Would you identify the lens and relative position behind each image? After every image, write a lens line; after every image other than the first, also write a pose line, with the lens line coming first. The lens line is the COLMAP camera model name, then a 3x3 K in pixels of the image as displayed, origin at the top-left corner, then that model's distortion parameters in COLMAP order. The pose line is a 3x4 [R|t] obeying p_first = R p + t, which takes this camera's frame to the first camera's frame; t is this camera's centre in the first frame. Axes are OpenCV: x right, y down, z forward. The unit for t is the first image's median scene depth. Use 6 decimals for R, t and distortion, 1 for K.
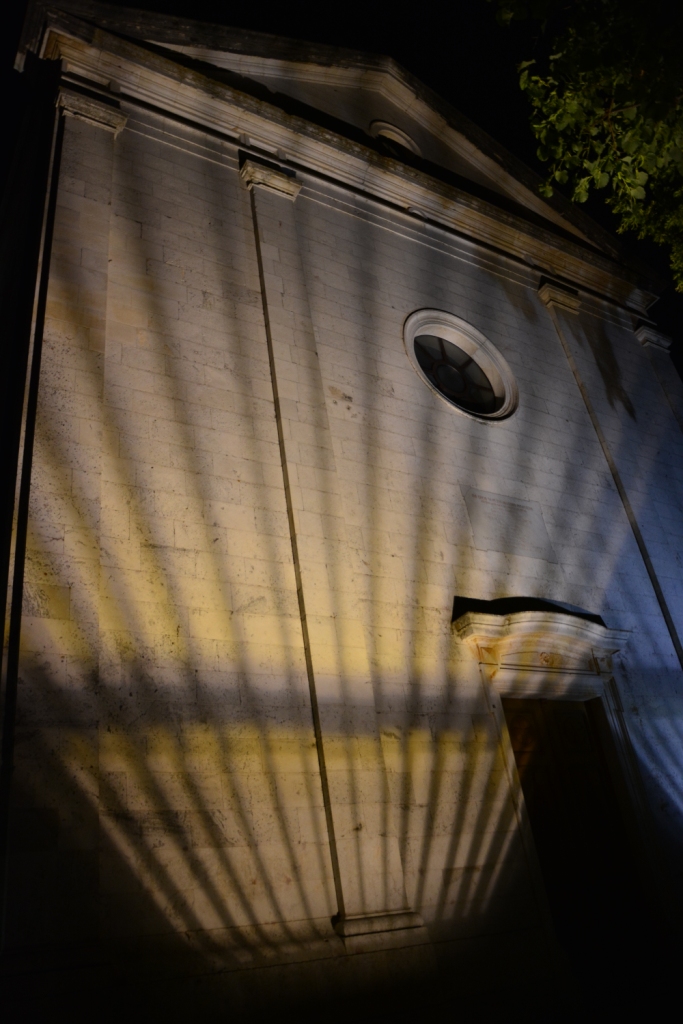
lens RADIAL K [[803.3, 0, 341.5], [0, 803.3, 512.0], [0, 0, 1]] dist [-0.163382, 0.126277]
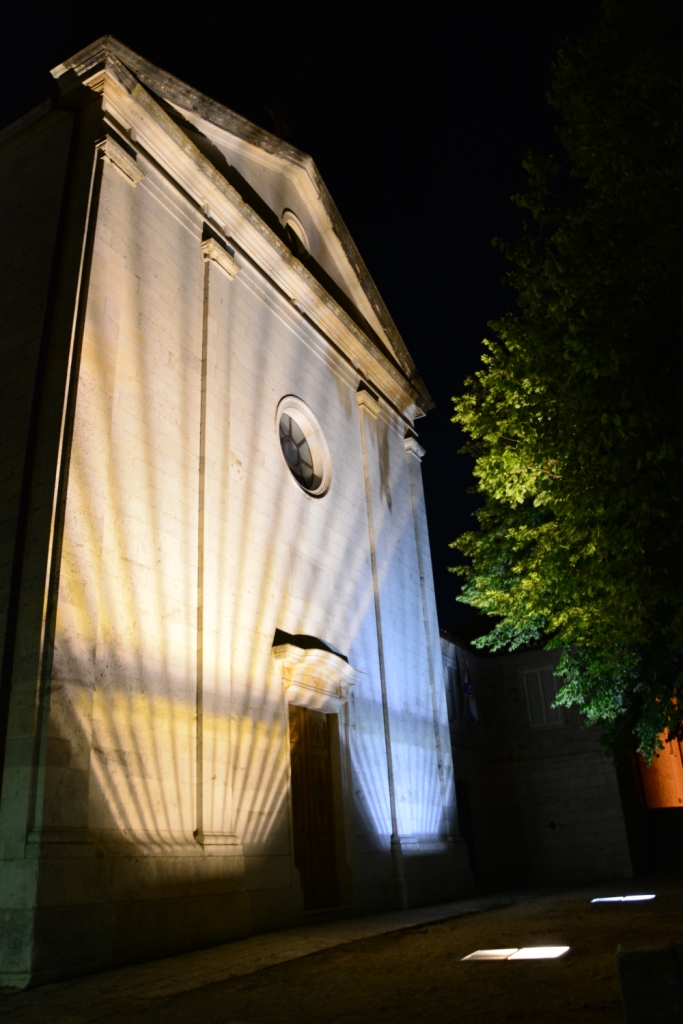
lens RADIAL K [[803.3, 0, 341.5], [0, 803.3, 512.0], [0, 0, 1]] dist [-0.163382, 0.126277]
pose [[0.857572, 0.290554, 0.424439, -0.418217], [-0.315033, 0.948990, -0.013121, -0.107739], [-0.406600, -0.122460, 0.905362, -0.313382]]
